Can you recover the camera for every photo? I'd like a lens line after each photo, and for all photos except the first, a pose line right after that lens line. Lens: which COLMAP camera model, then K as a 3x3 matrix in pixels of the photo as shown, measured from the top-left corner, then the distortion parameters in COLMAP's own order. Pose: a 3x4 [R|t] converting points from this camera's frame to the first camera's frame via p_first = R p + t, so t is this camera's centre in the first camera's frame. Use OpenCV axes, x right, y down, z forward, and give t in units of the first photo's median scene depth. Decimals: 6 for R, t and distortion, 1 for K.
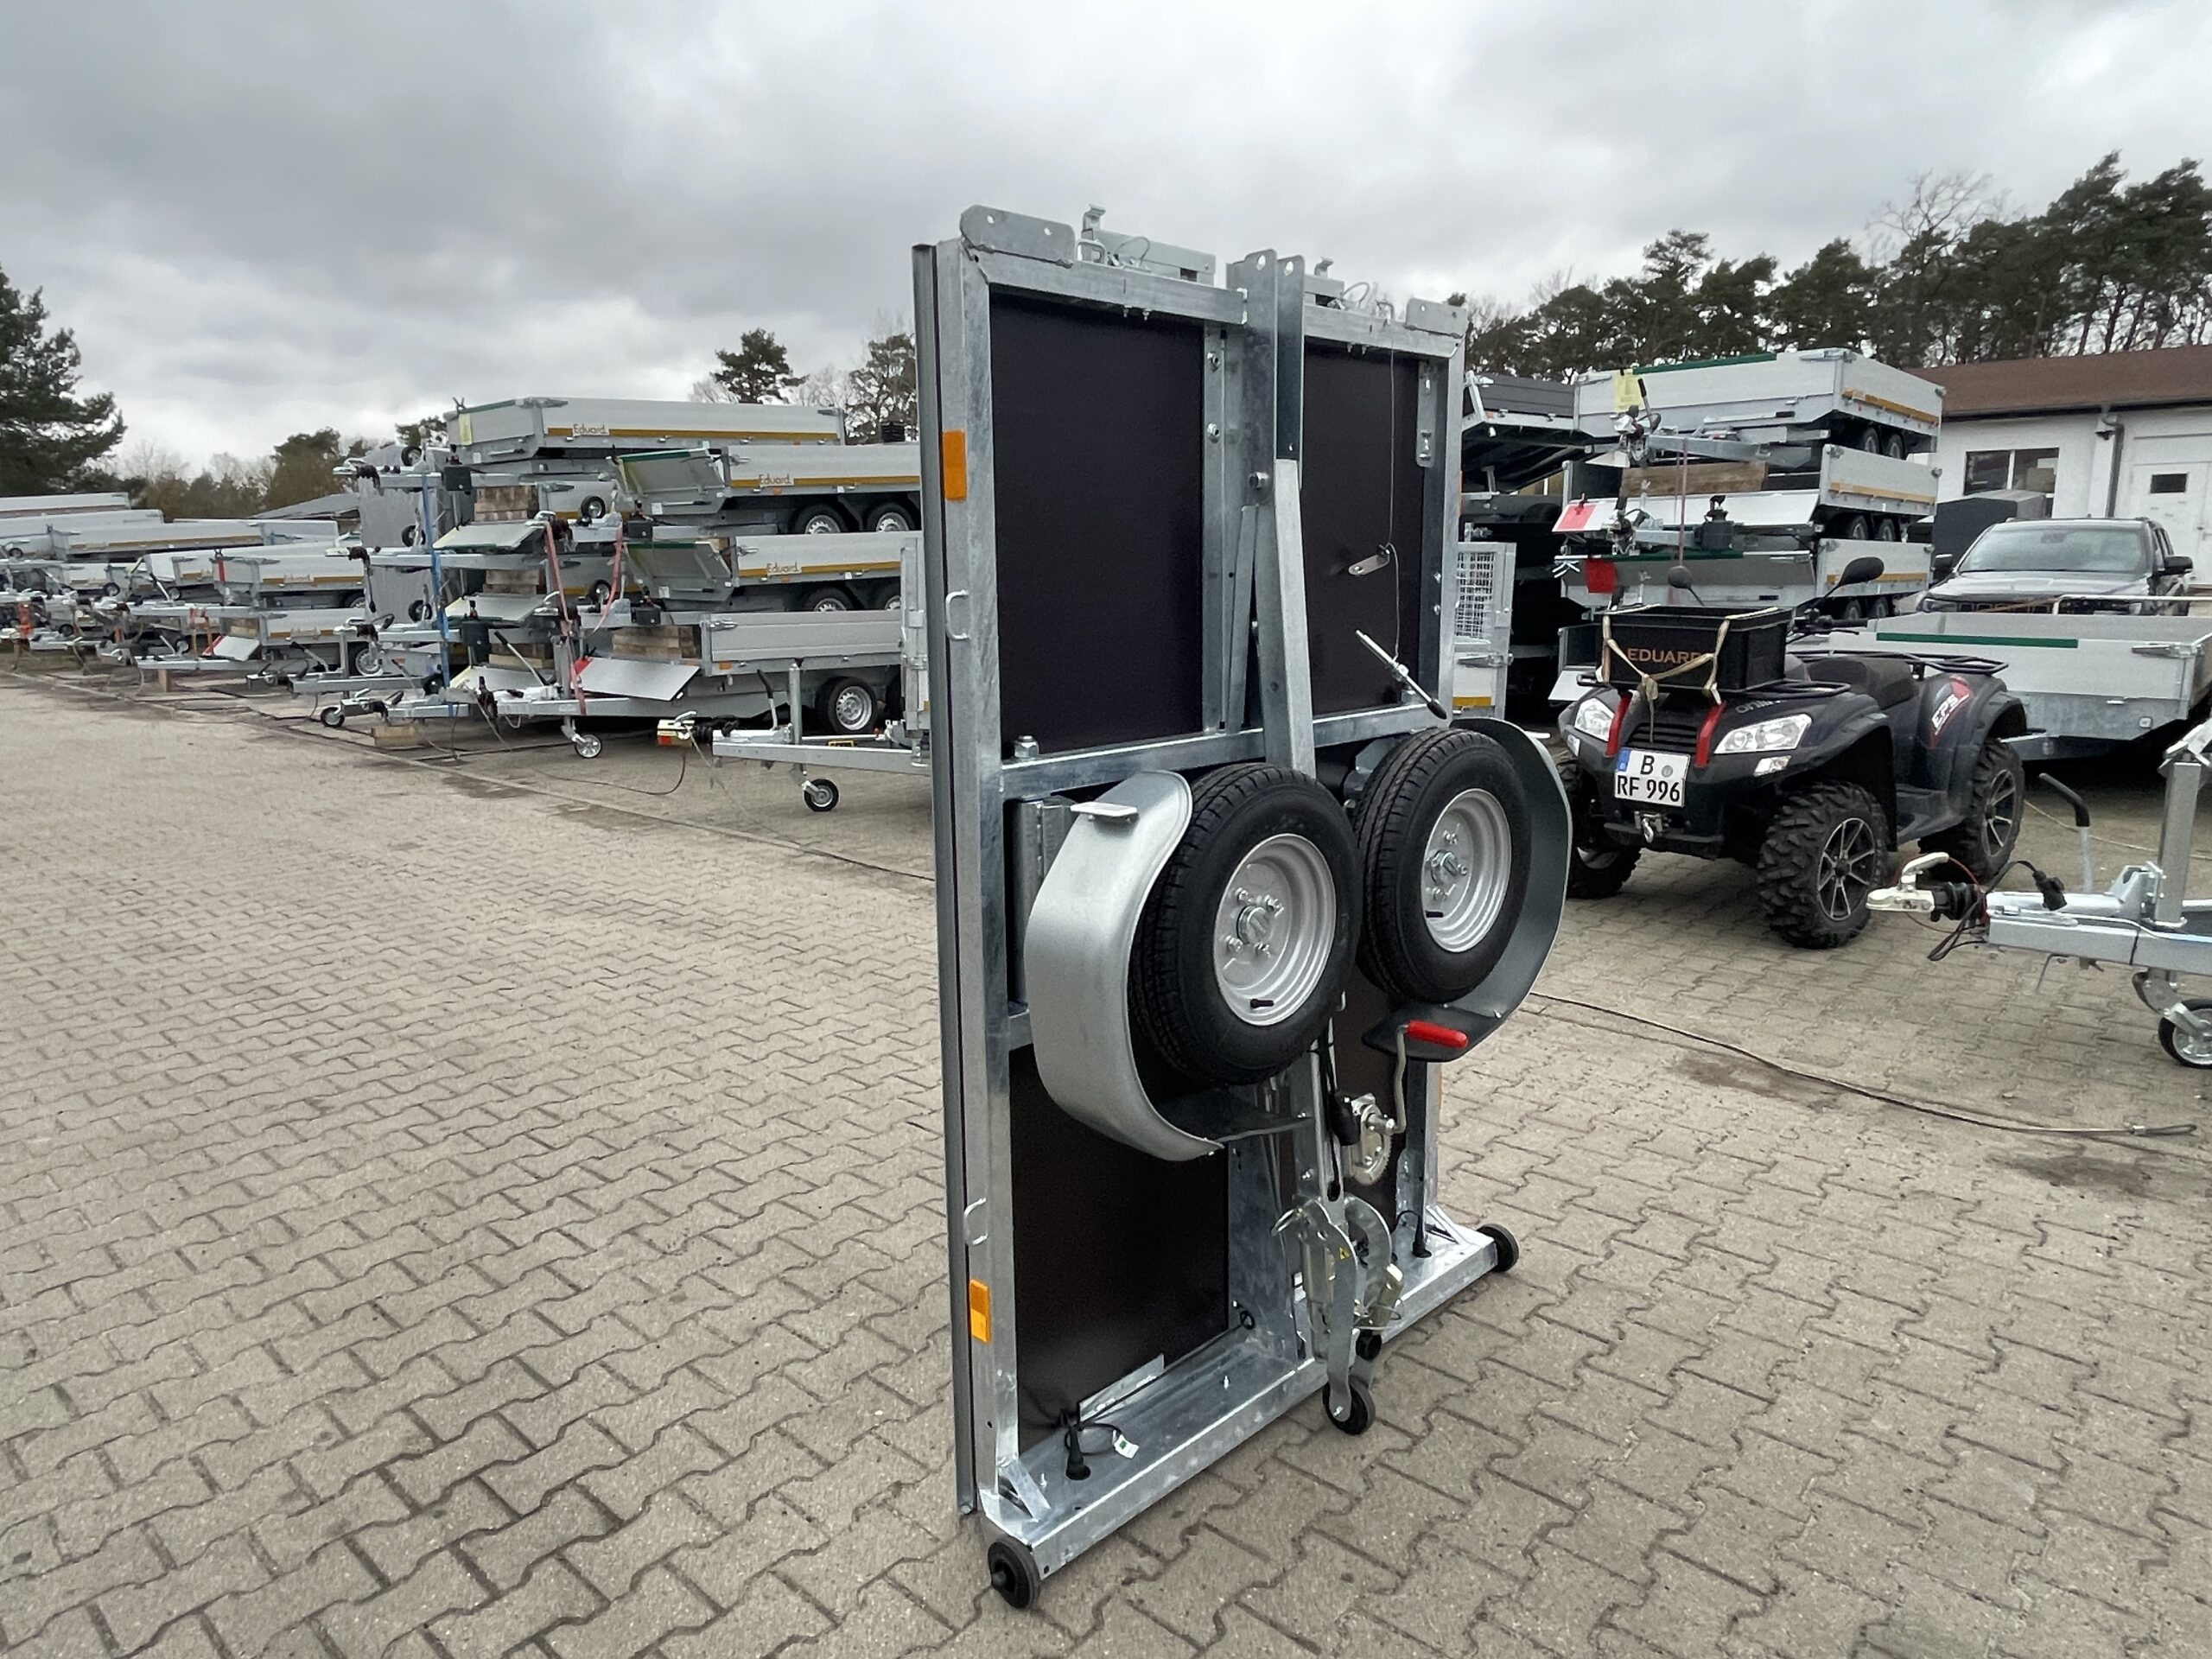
lens RADIAL K [[1363.5, 0, 1096.4], [0, 1363.5, 818.4], [0, 0, 1]] dist [0.018058, -0.041968]
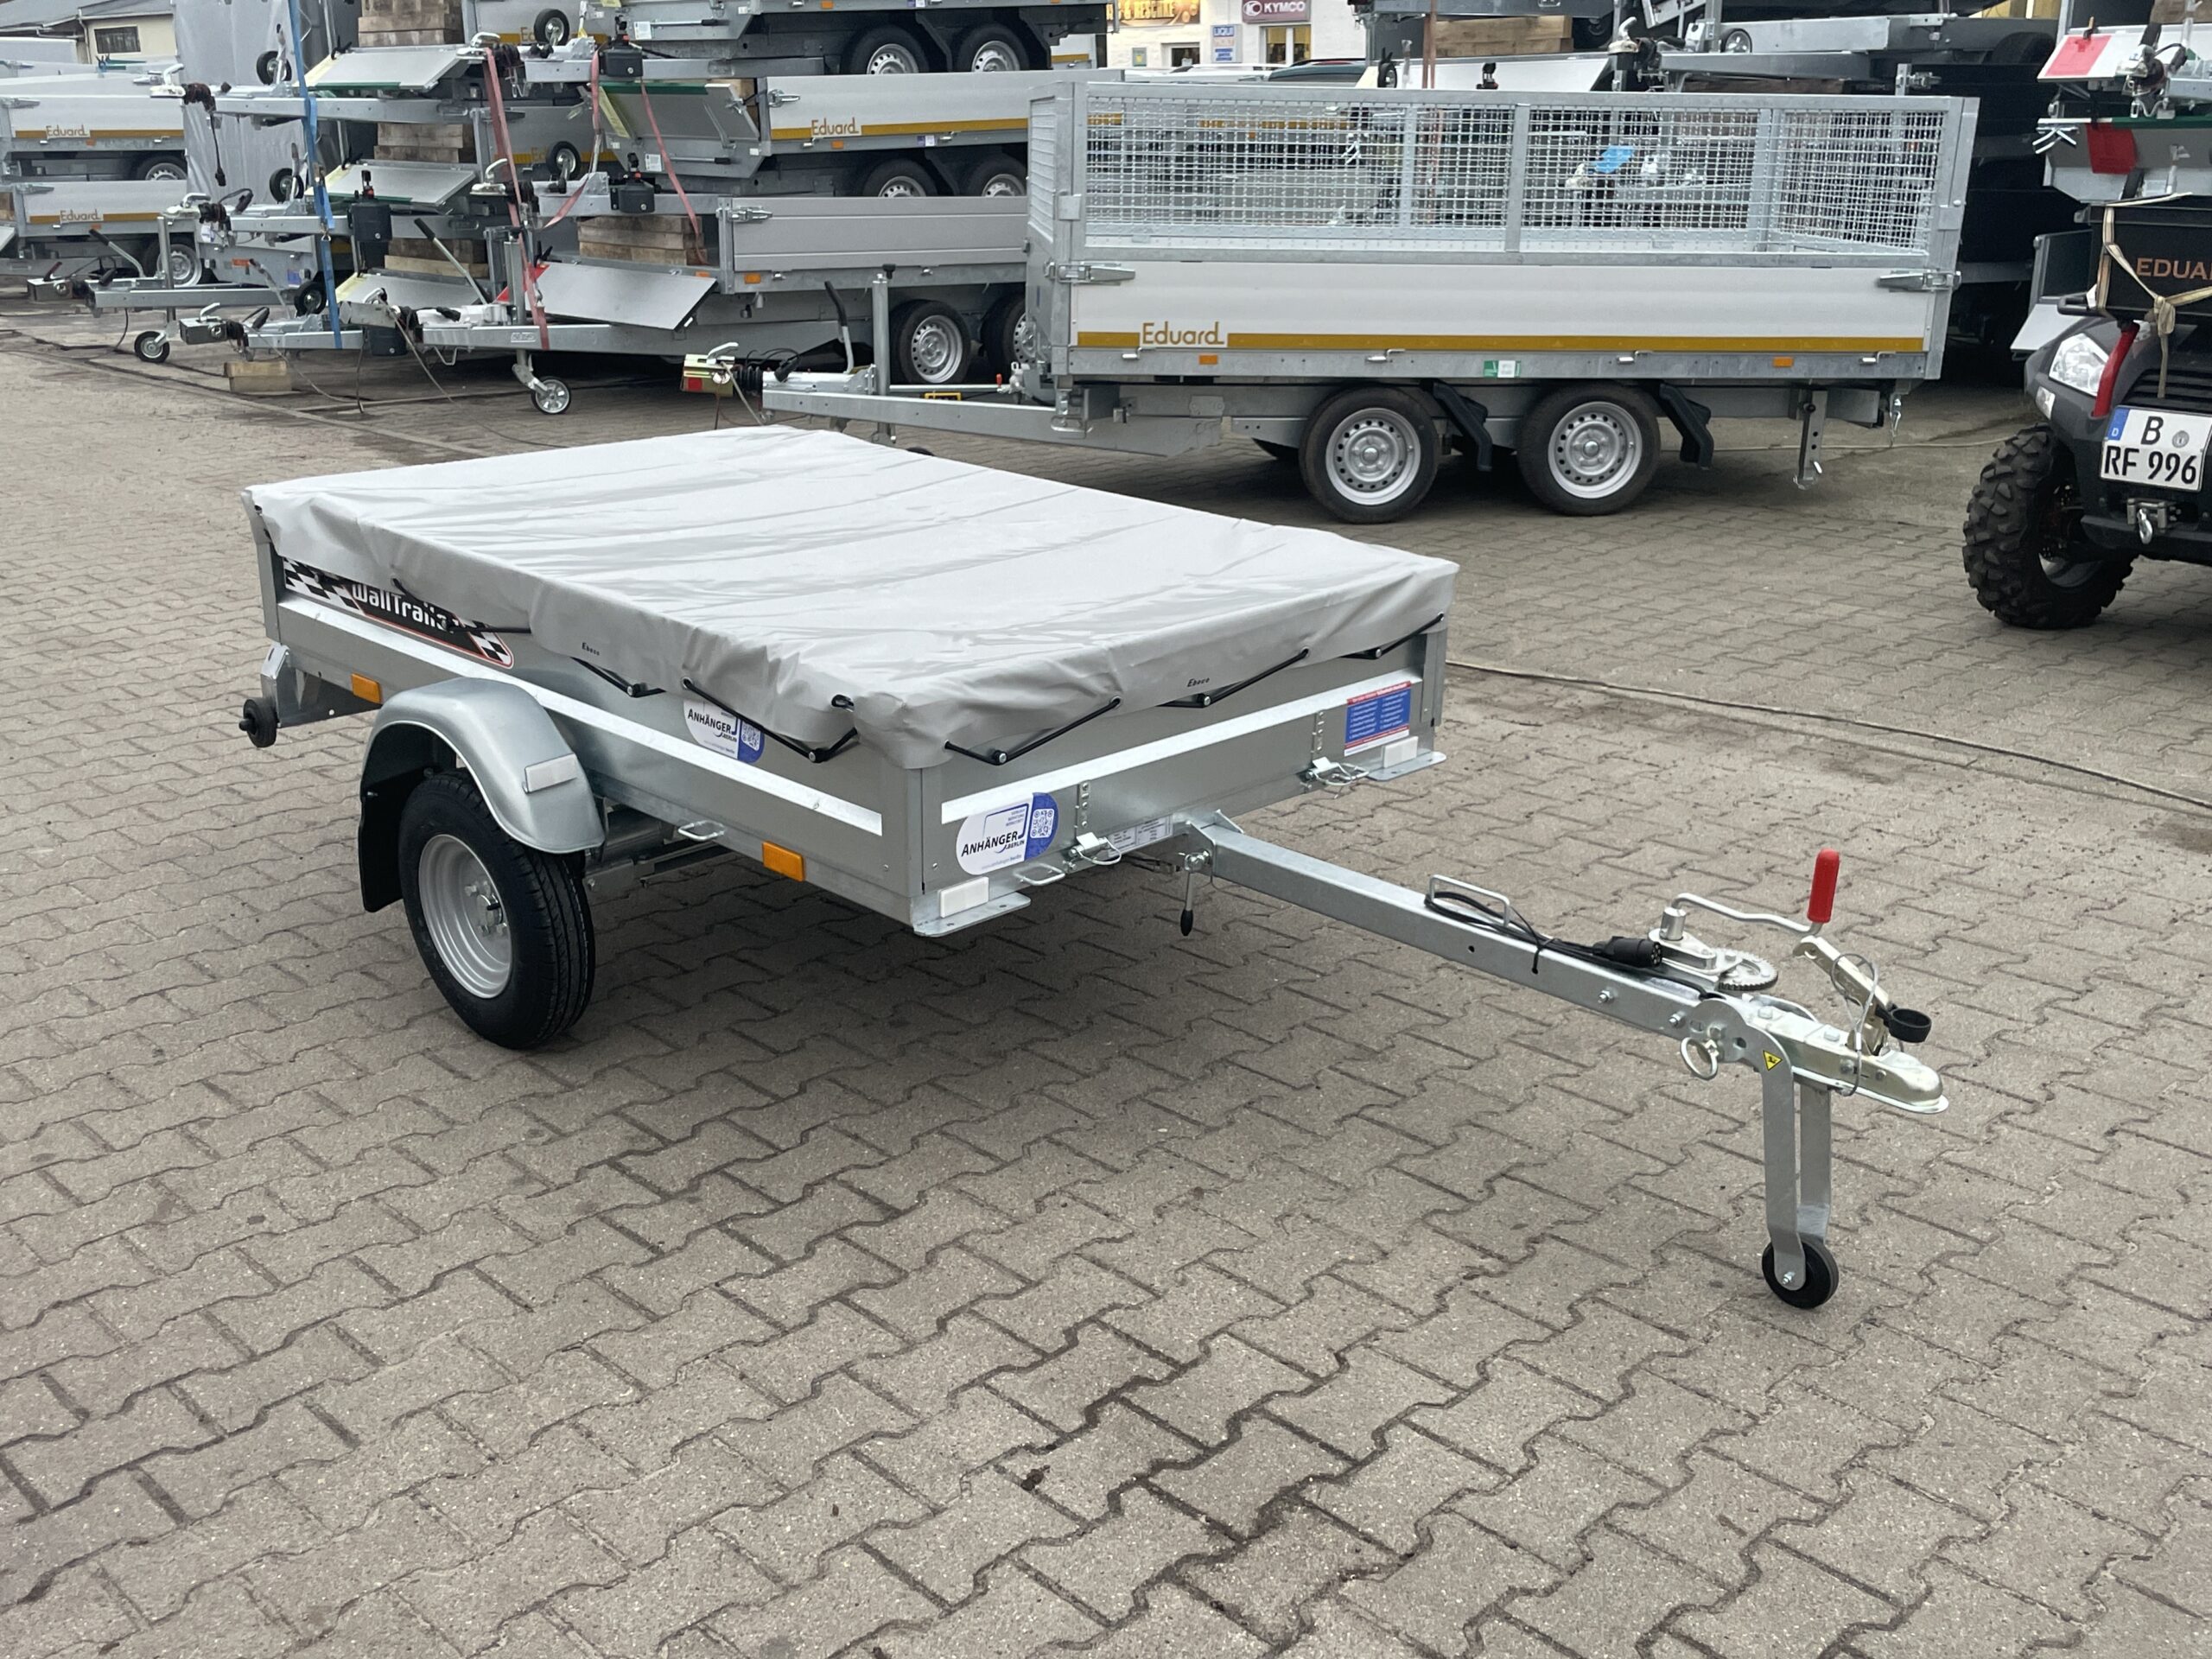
lens RADIAL K [[2164.0, 0, 1118.2], [0, 2164.0, 825.5], [0, 0, 1]] dist [0.086200, -0.121302]
pose [[0.998096, 0.029401, -0.054228, -0.049055], [-0.022422, 0.991892, 0.125091, 0.029268], [0.057466, -0.123637, 0.990662, -0.143326]]
